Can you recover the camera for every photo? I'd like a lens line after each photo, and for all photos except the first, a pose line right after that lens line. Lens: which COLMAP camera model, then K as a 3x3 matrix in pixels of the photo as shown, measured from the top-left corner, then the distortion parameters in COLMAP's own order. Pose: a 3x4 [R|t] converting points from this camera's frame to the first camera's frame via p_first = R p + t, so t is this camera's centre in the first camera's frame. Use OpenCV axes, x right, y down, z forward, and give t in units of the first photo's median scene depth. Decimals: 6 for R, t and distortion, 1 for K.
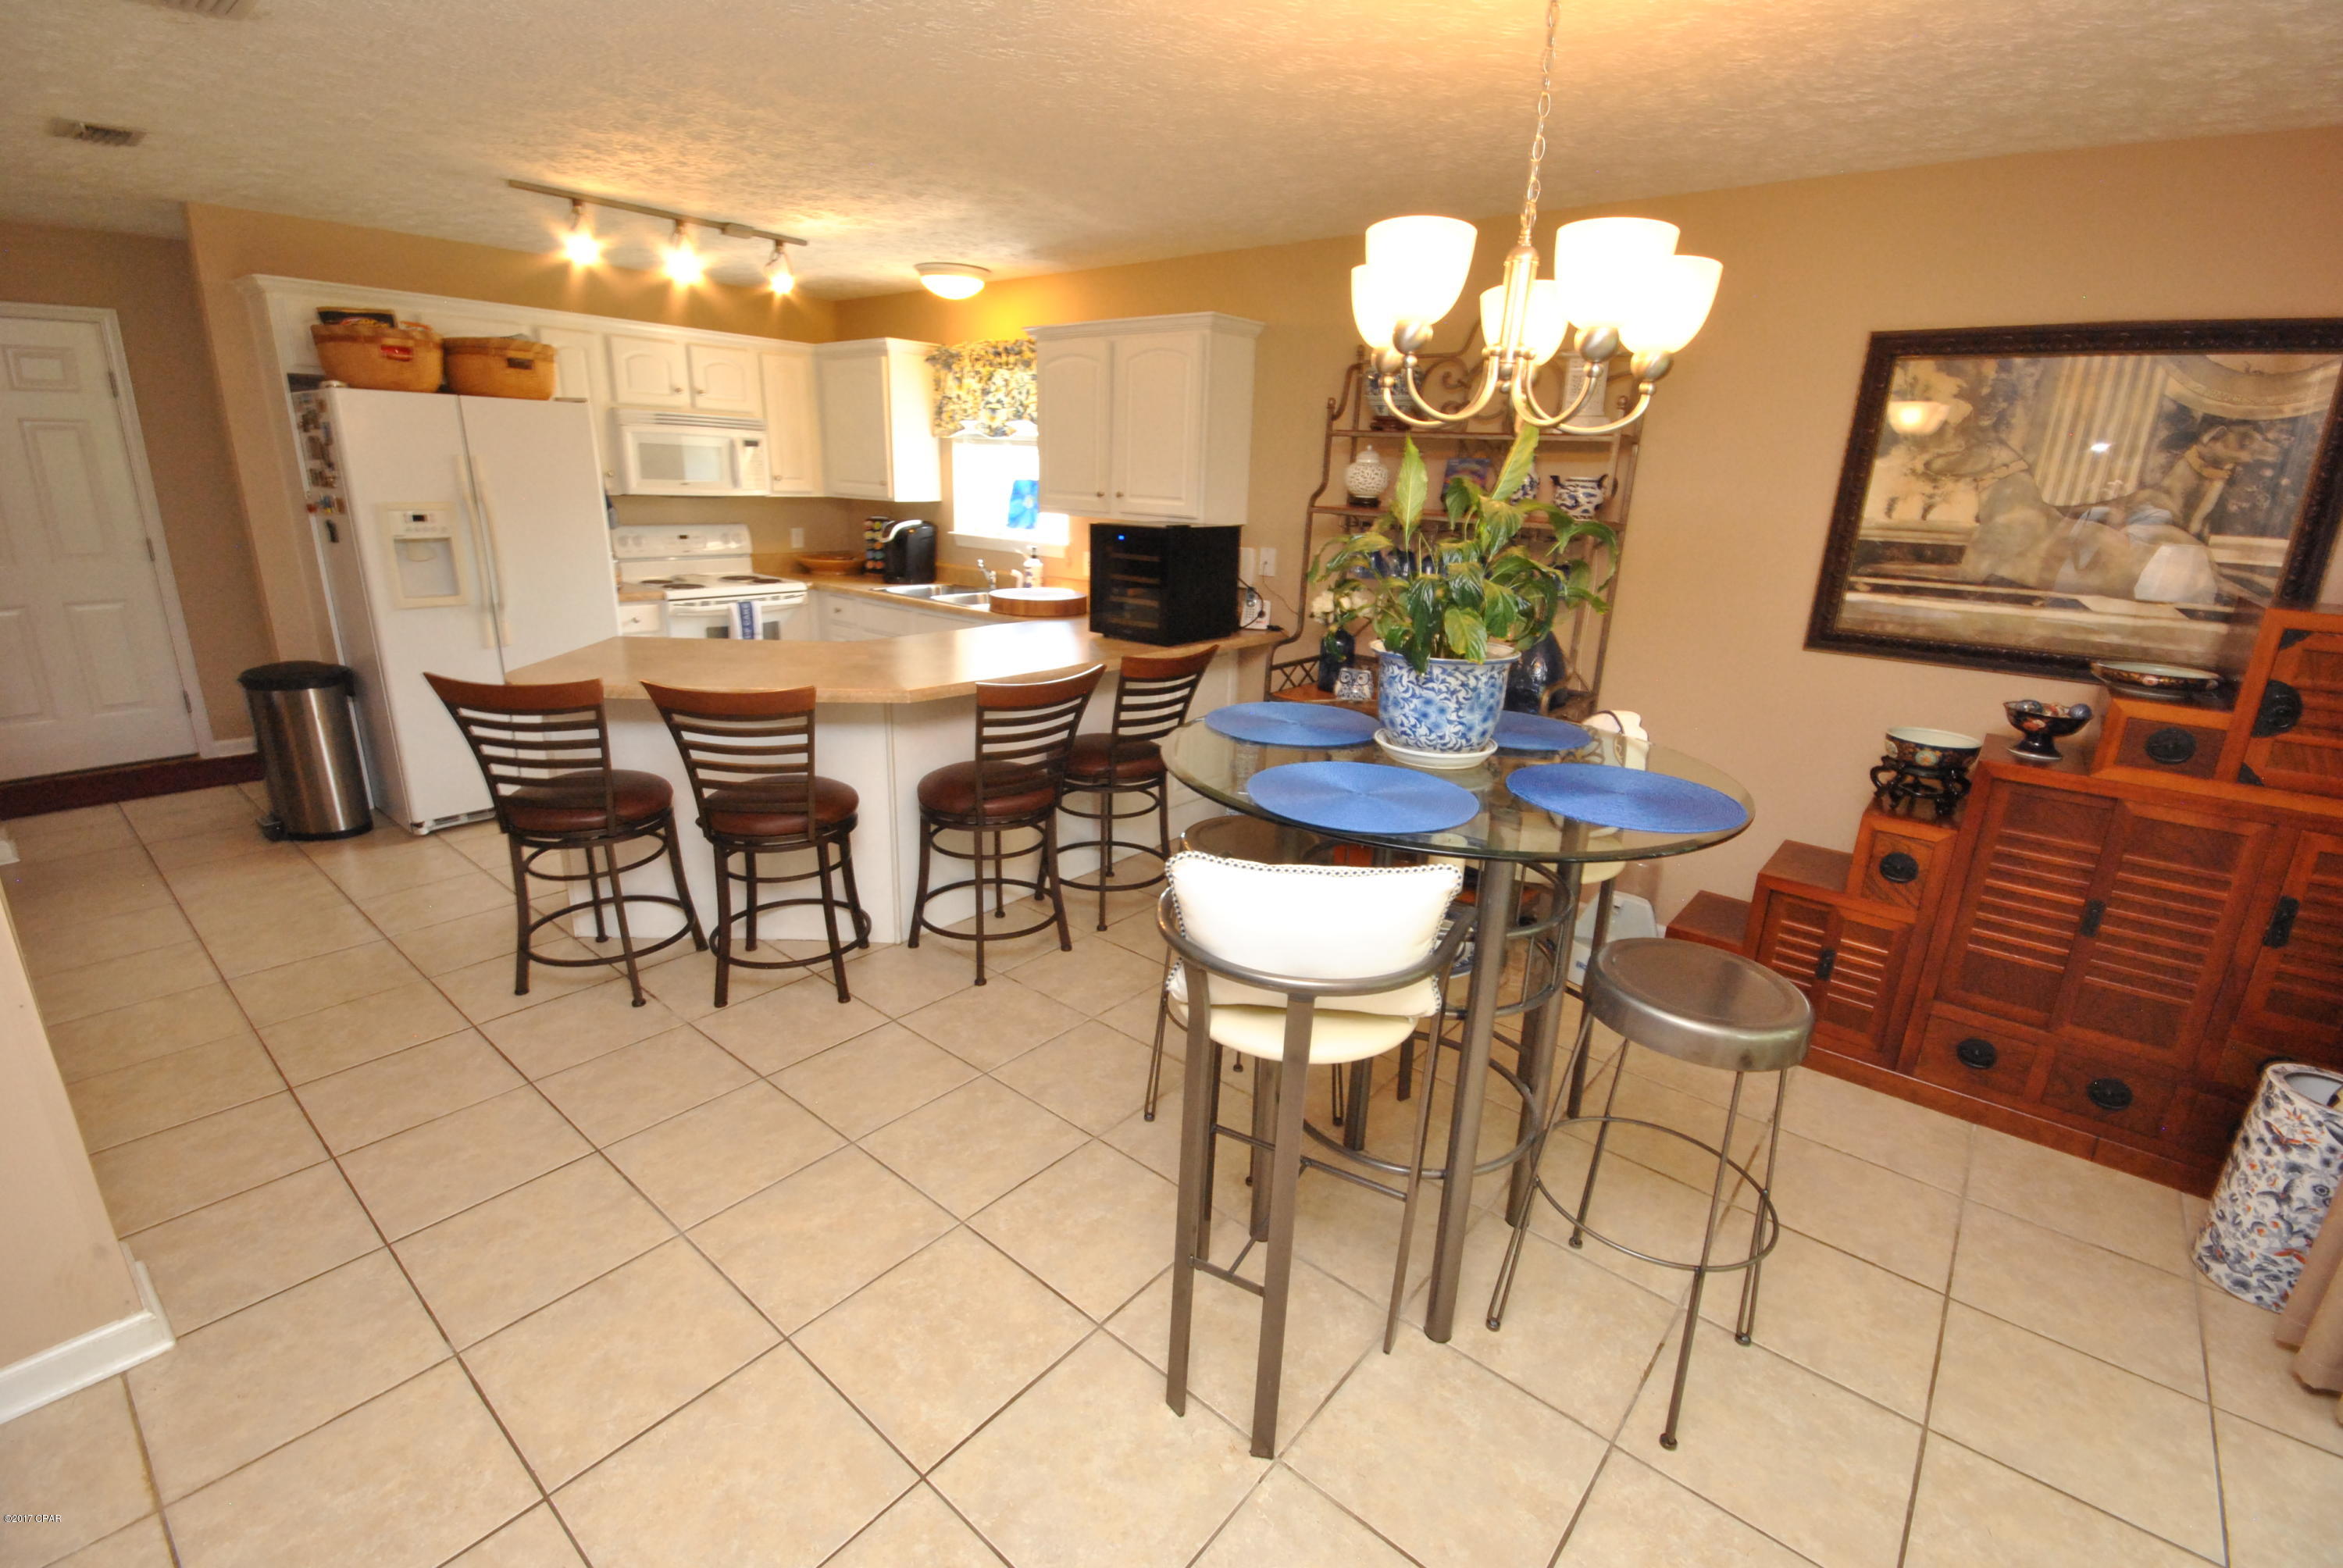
lens RADIAL K [[1039.2, 0, 1178.3], [0, 1039.2, 790.3], [0, 0, 1]] dist [-0.001247, -0.003087]
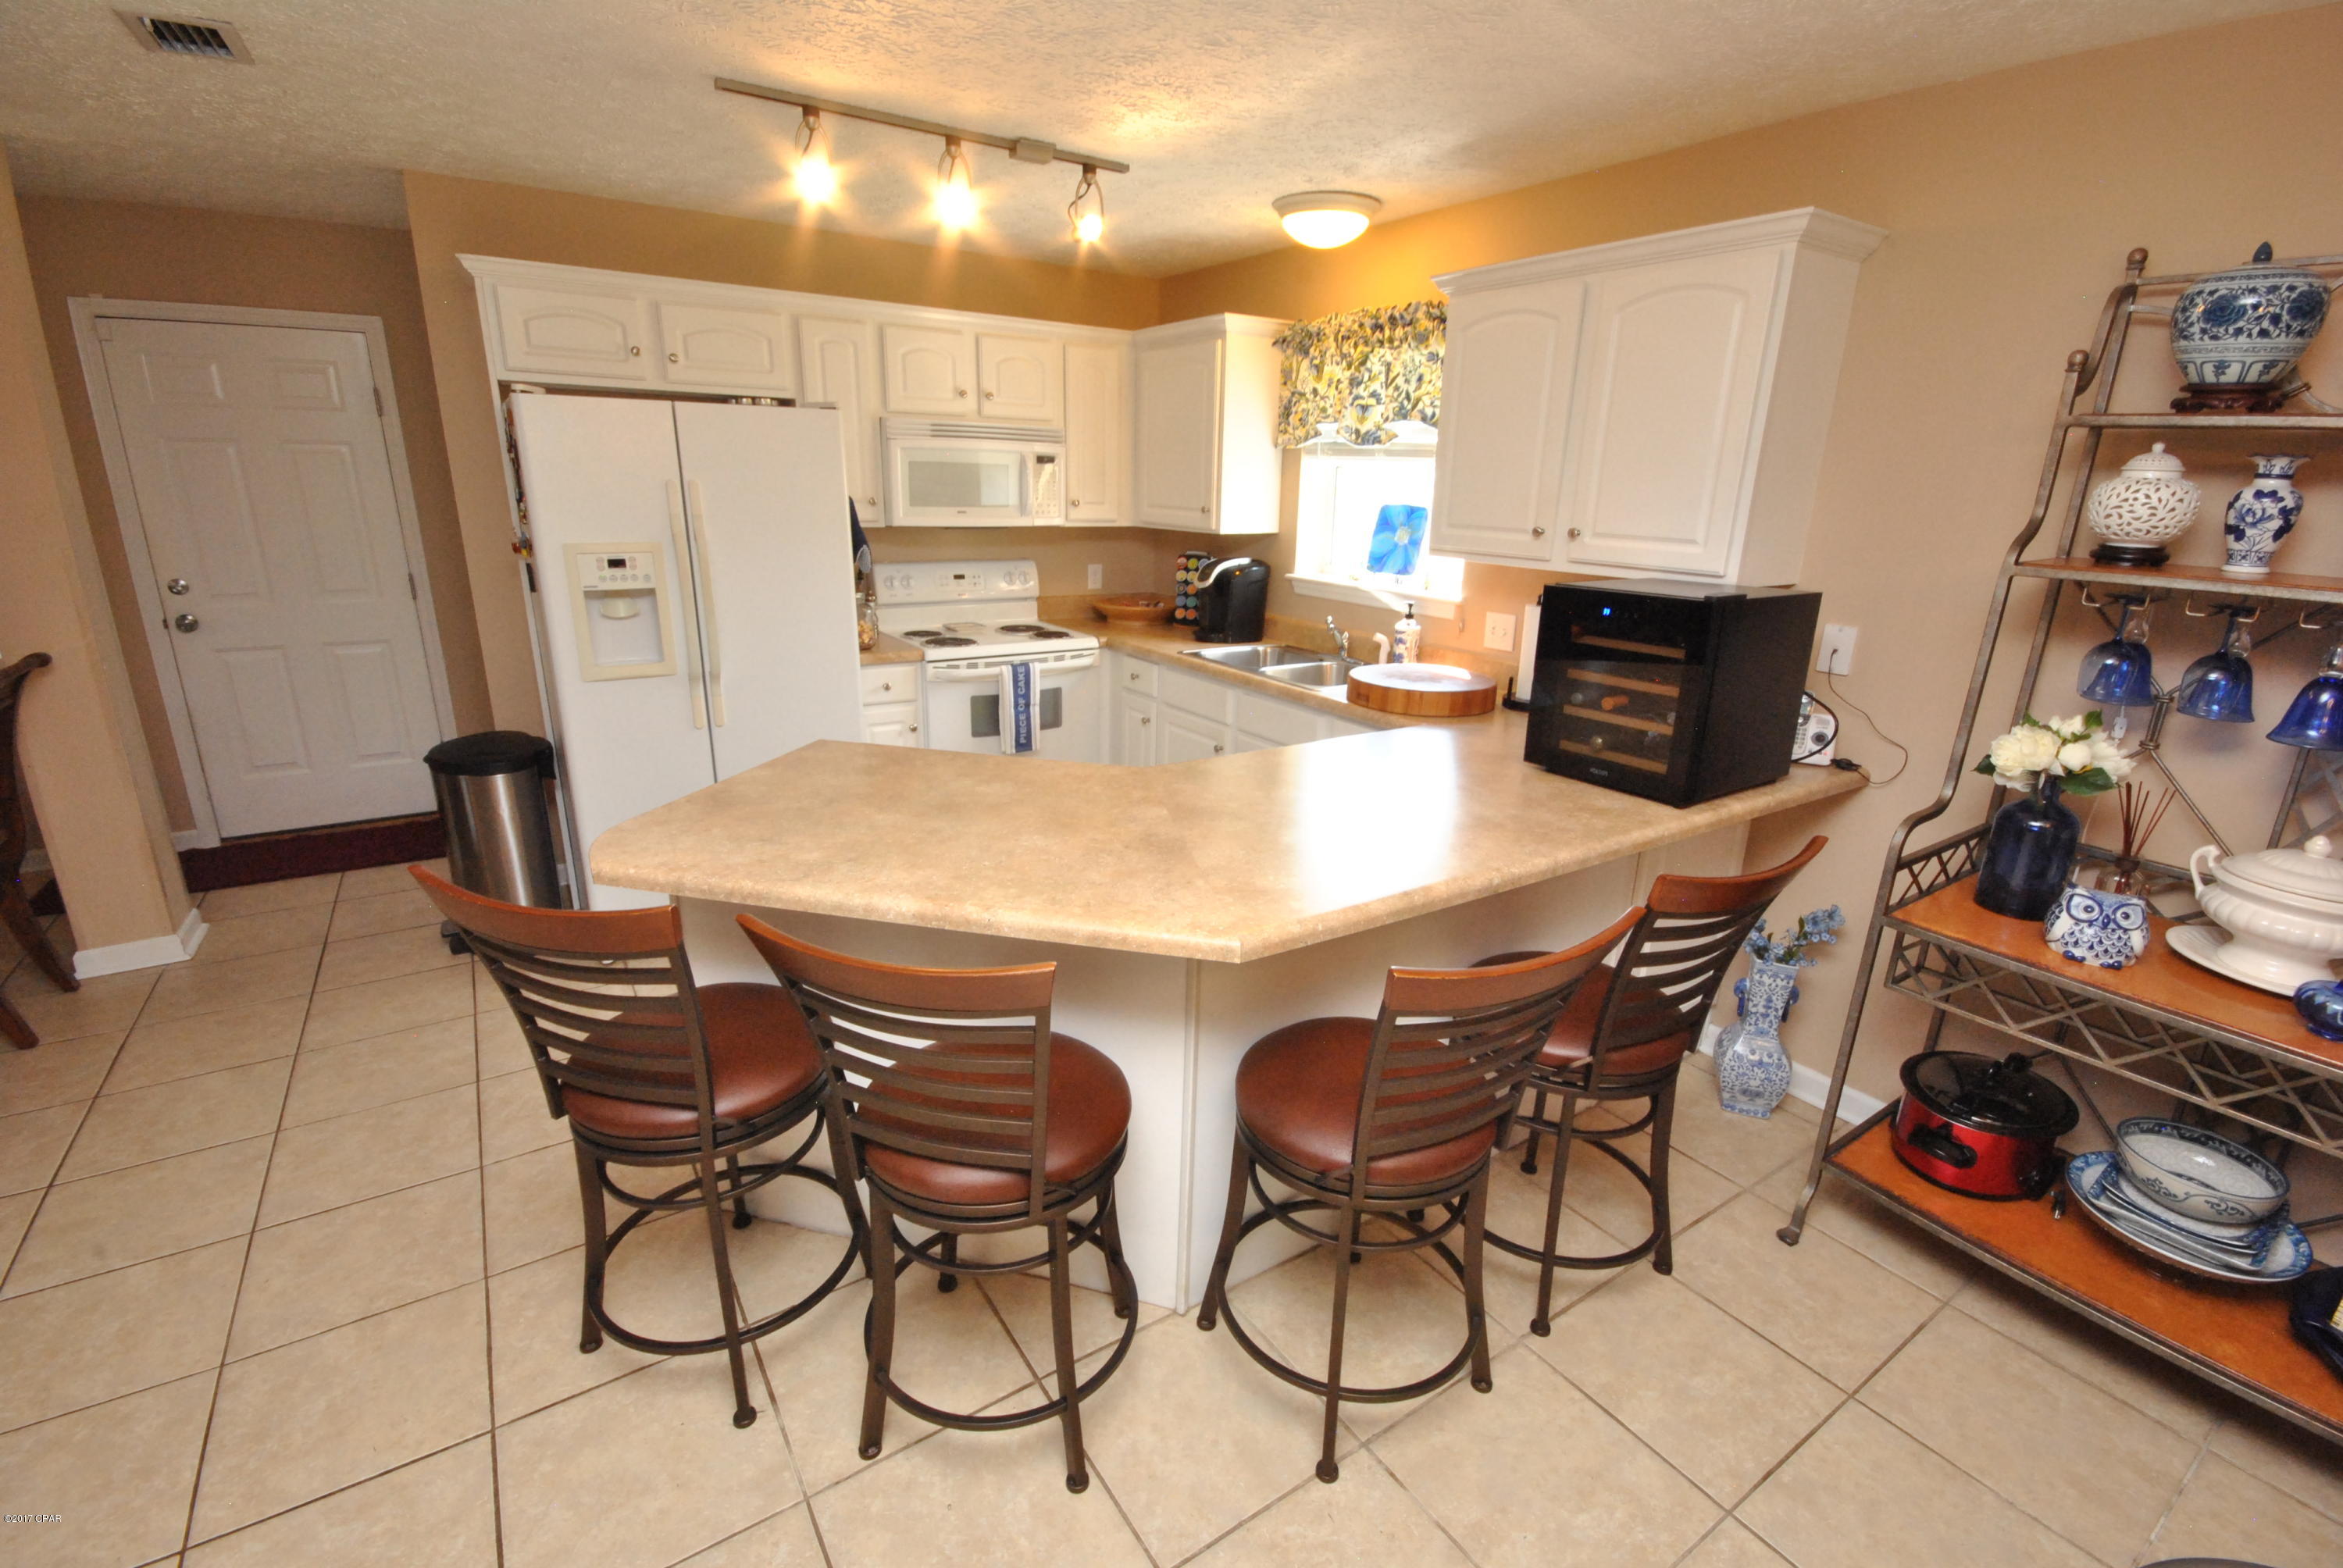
lens RADIAL K [[1039.2, 0, 1170.8], [0, 1039.2, 788.7], [0, 0, 1]] dist [-0.001247, -0.003087]
pose [[0.958630, 0.071628, -0.275497, -0.101436], [-0.075412, 0.997147, -0.003151, -0.106087], [0.274486, 0.023797, 0.961297, 0.323901]]
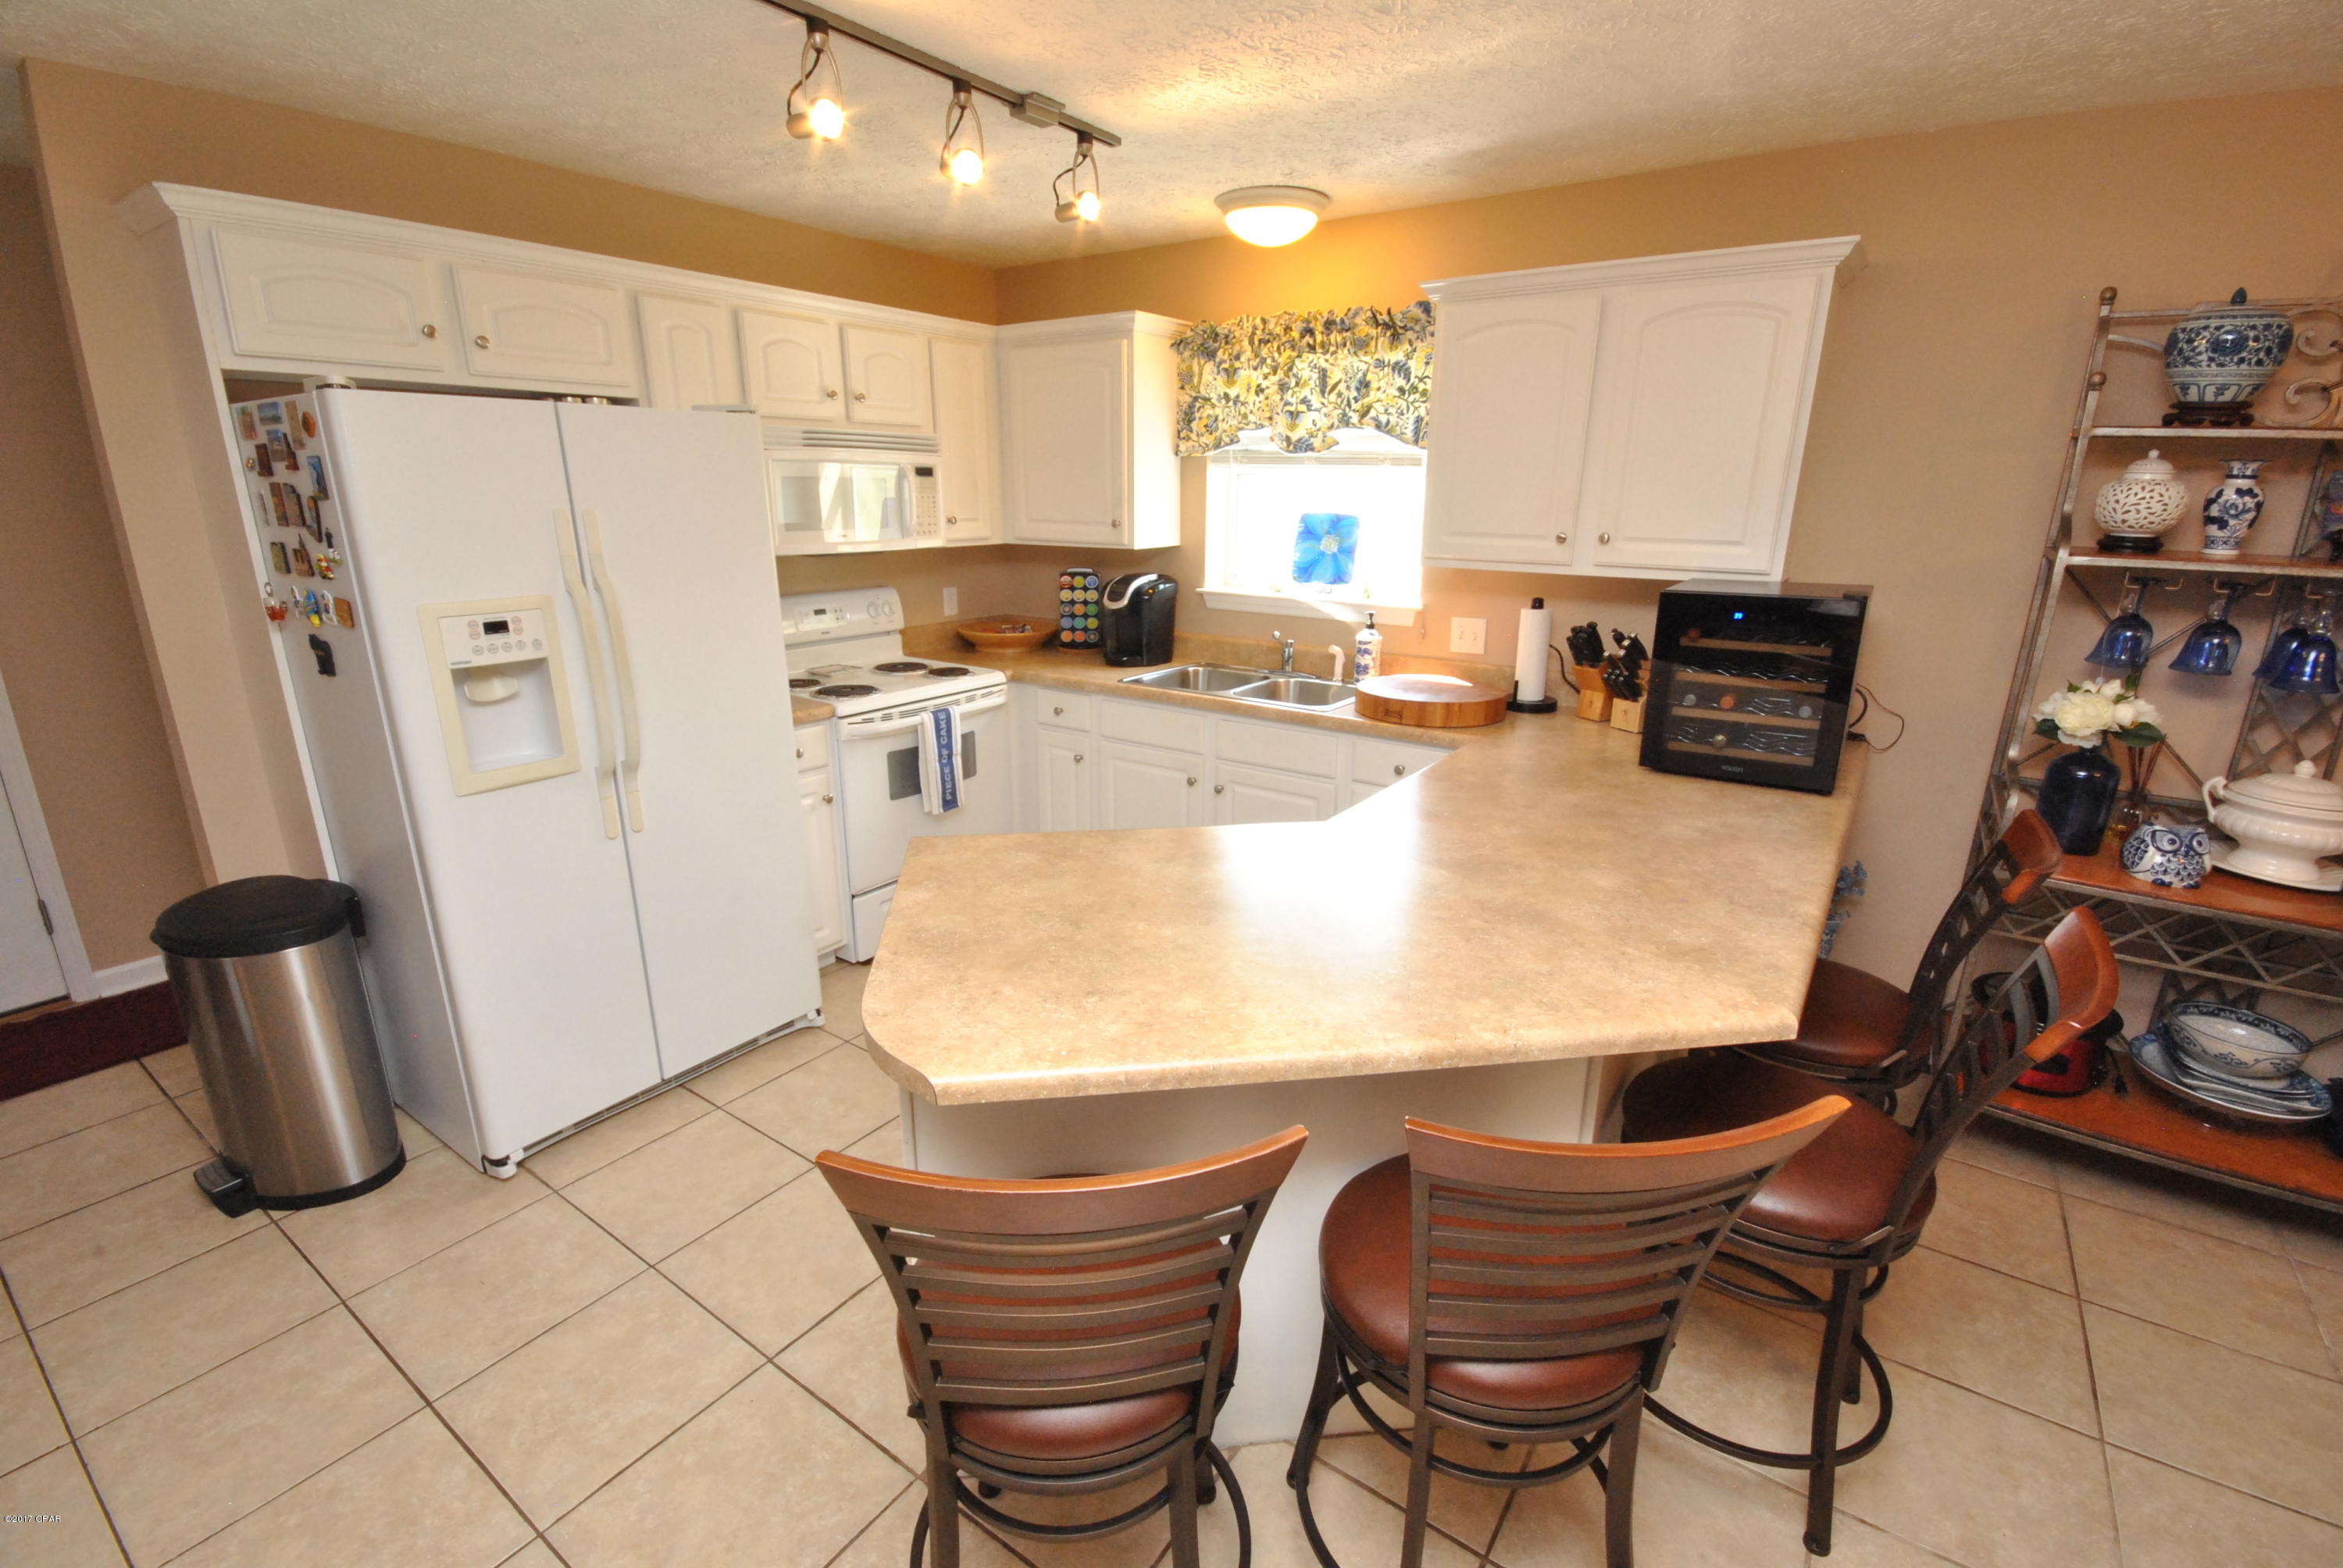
lens RADIAL K [[1039.2, 0, 1181.8], [0, 1039.2, 789.7], [0, 0, 1]] dist [-0.001247, -0.003087]
pose [[0.995987, -0.050279, 0.074041, -0.352084], [0.051031, 0.998663, -0.008299, -0.130359], [-0.073525, 0.012044, 0.997221, 0.363256]]
